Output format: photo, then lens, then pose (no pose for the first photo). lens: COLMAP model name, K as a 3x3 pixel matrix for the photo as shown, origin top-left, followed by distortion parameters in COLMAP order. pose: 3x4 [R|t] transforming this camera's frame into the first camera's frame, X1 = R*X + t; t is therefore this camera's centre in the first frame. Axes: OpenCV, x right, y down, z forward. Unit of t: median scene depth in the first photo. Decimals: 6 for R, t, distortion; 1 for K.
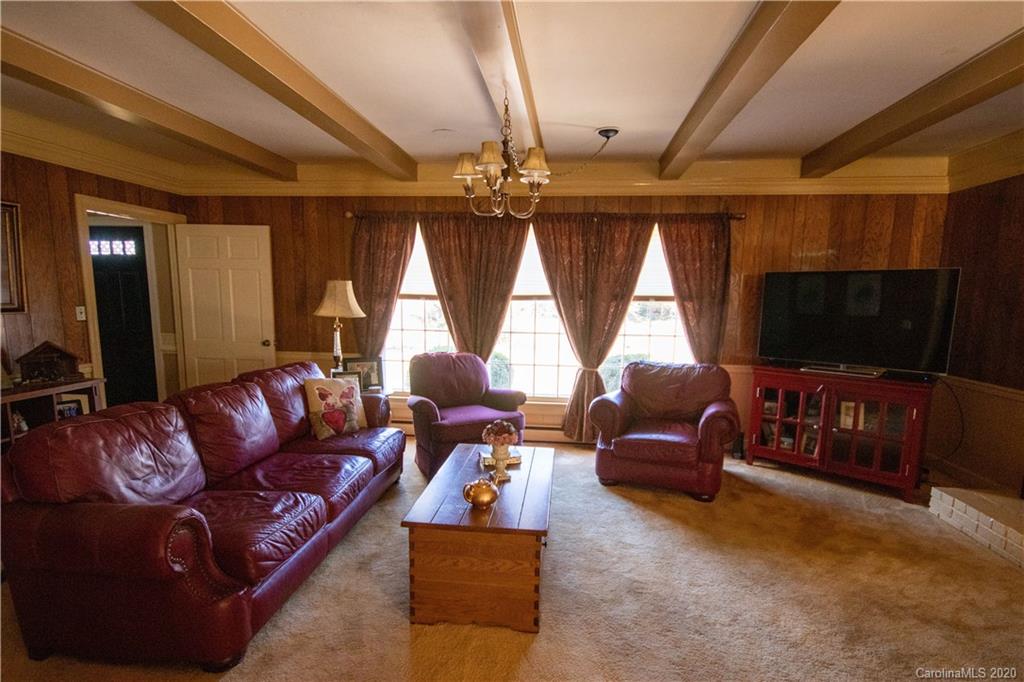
lens RADIAL K [[471.2, 0, 518.7], [0, 471.2, 361.9], [0, 0, 1]] dist [-0.002442, -0.001402]
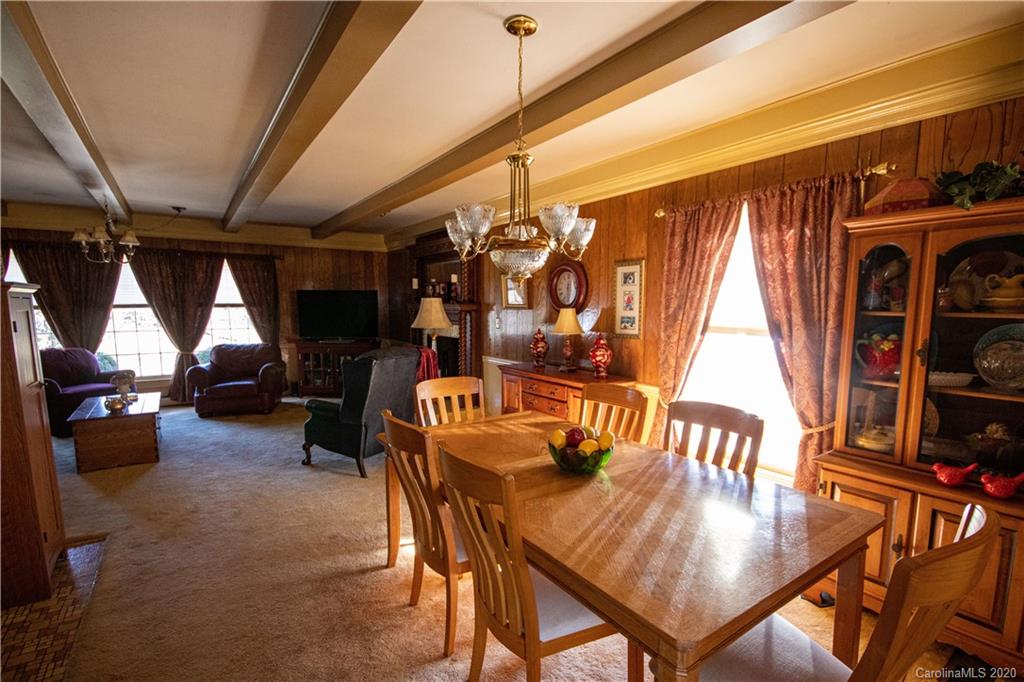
lens RADIAL K [[471.2, 0, 518.7], [0, 471.2, 361.9], [0, 0, 1]] dist [-0.002442, -0.001402]
pose [[0.745509, -0.092968, 0.659979, -0.054767], [0.101416, 0.994516, 0.025533, 0.117855], [-0.658734, 0.047898, 0.750850, -0.859451]]
